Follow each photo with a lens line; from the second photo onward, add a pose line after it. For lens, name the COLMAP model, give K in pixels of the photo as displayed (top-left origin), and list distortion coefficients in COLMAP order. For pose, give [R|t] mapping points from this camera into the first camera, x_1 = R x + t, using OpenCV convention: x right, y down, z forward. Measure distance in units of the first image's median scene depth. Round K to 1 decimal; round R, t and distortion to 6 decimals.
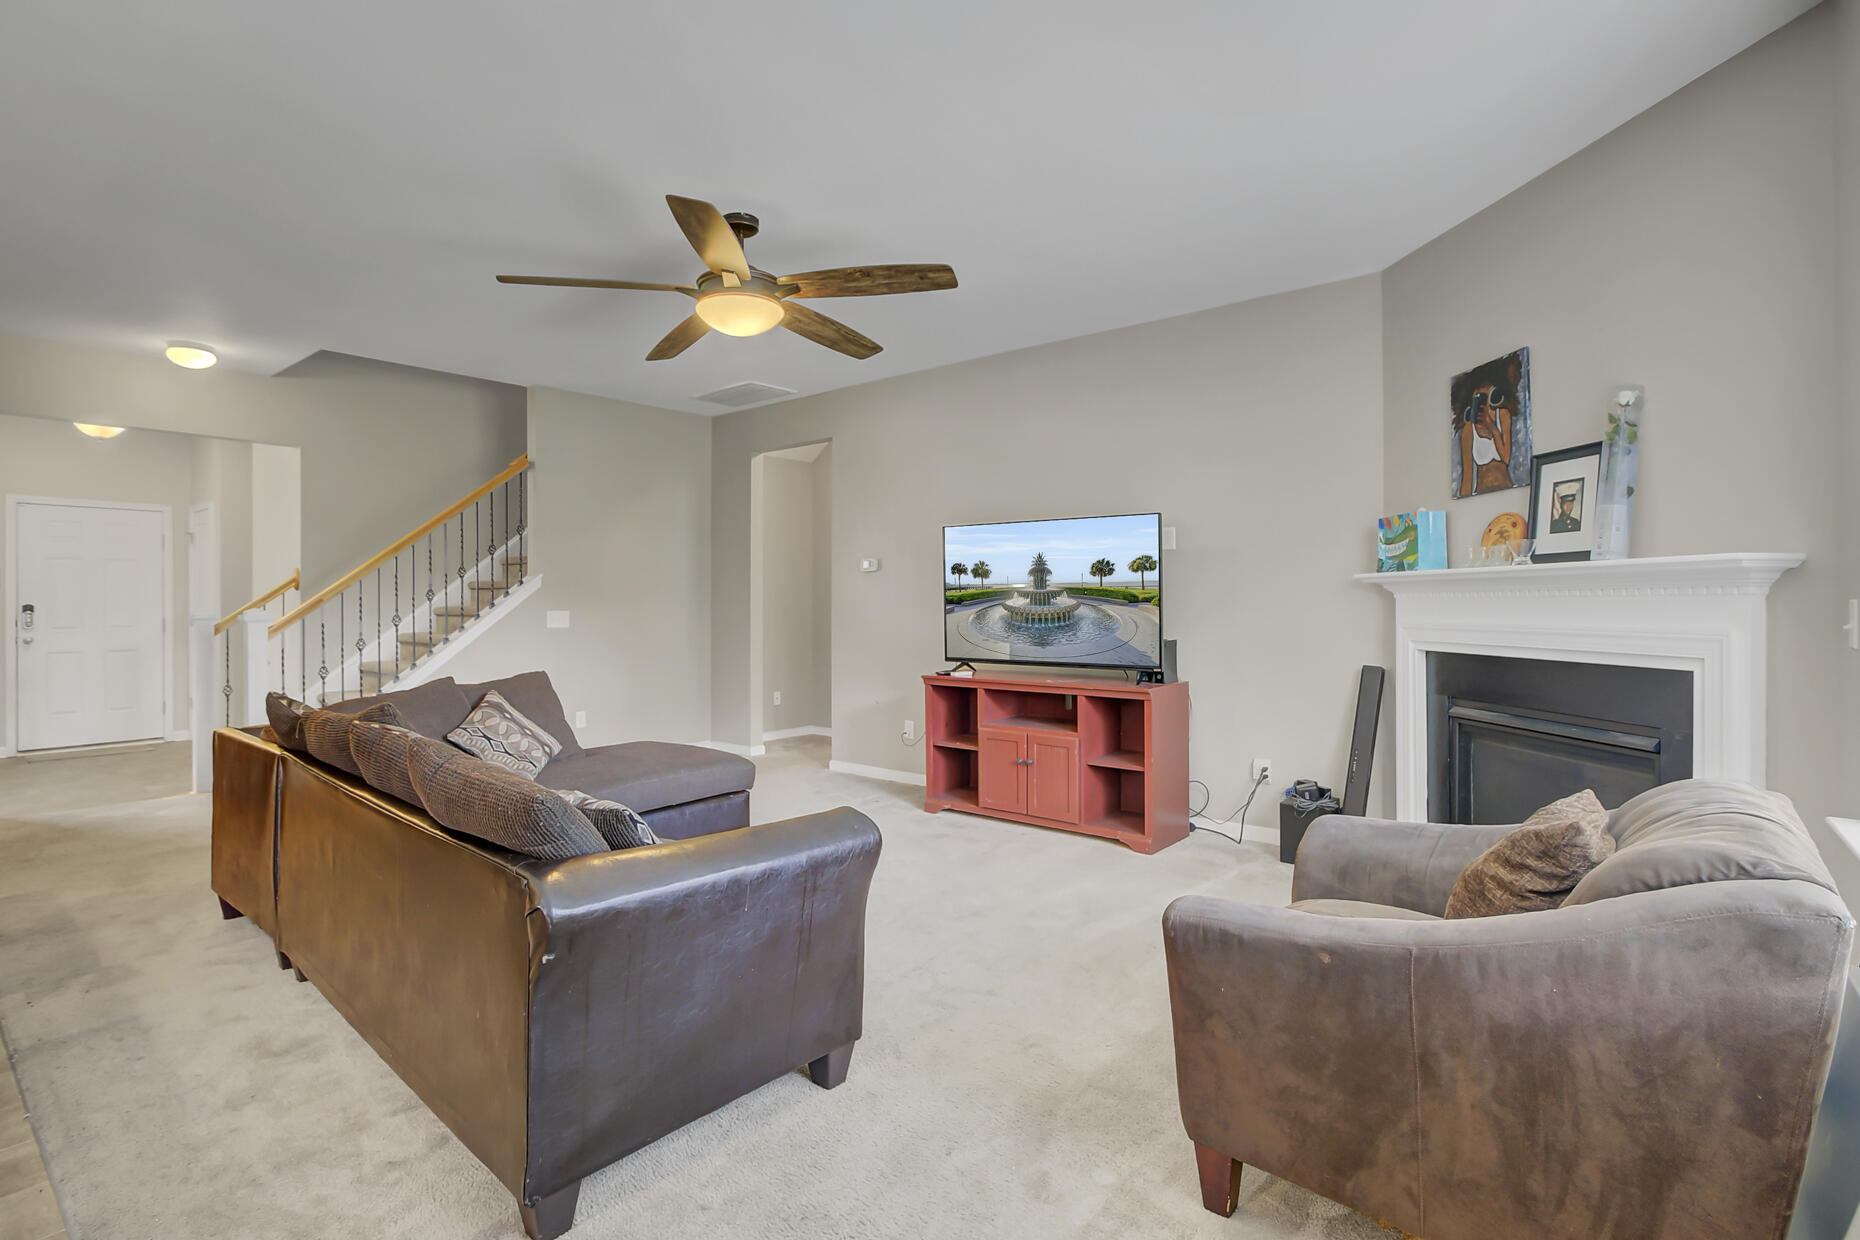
lens RADIAL K [[881.5, 0, 936.7], [0, 881.5, 618.9], [0, 0, 1]] dist [0.006609, -0.001099]
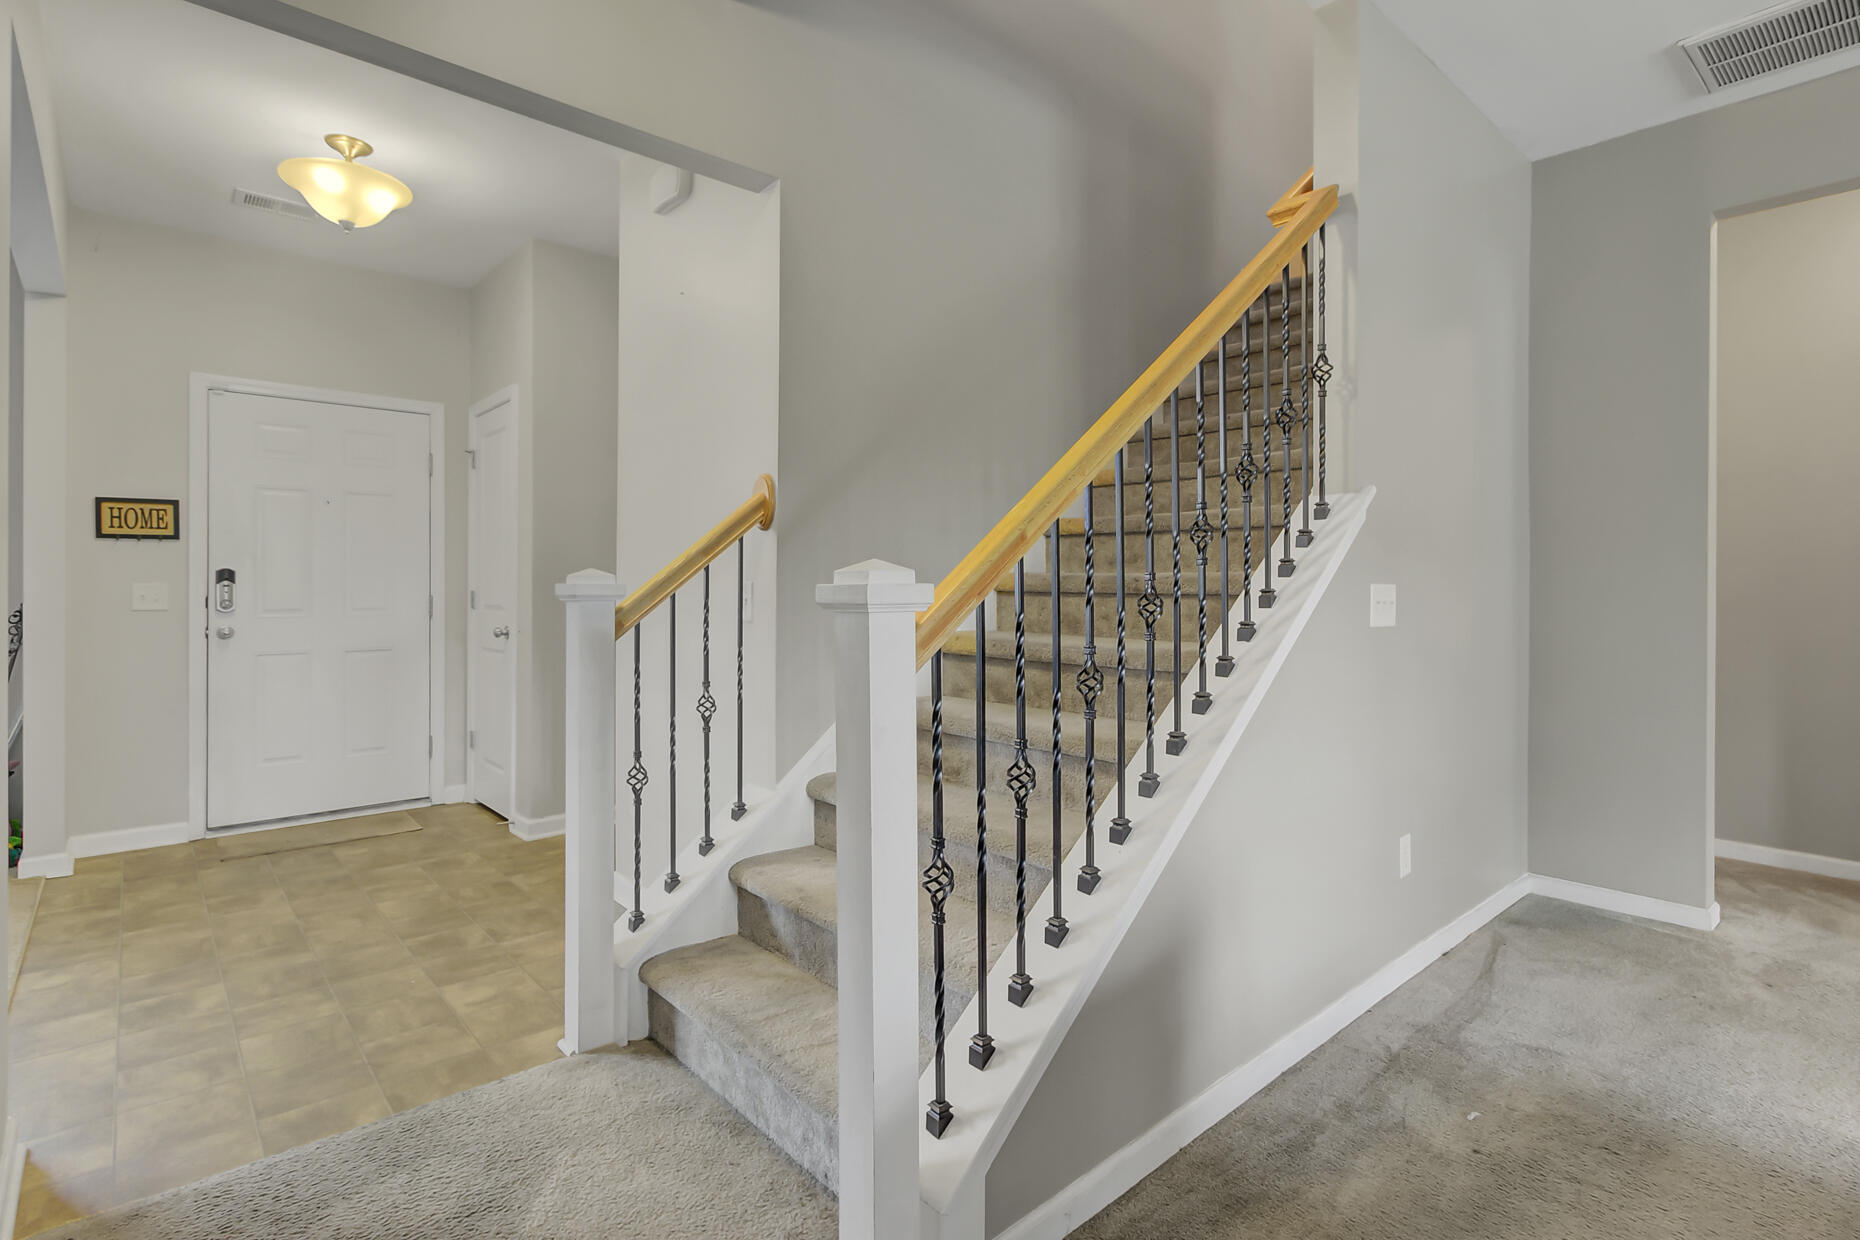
lens RADIAL K [[881.5, 0, 930.9], [0, 881.5, 609.9], [0, 0, 1]] dist [0.006609, -0.001099]
pose [[0.988418, 0.010894, -0.151367, -0.495040], [-0.009594, 0.999911, 0.009317, 0.000414], [0.151455, -0.007757, 0.988434, 0.510989]]
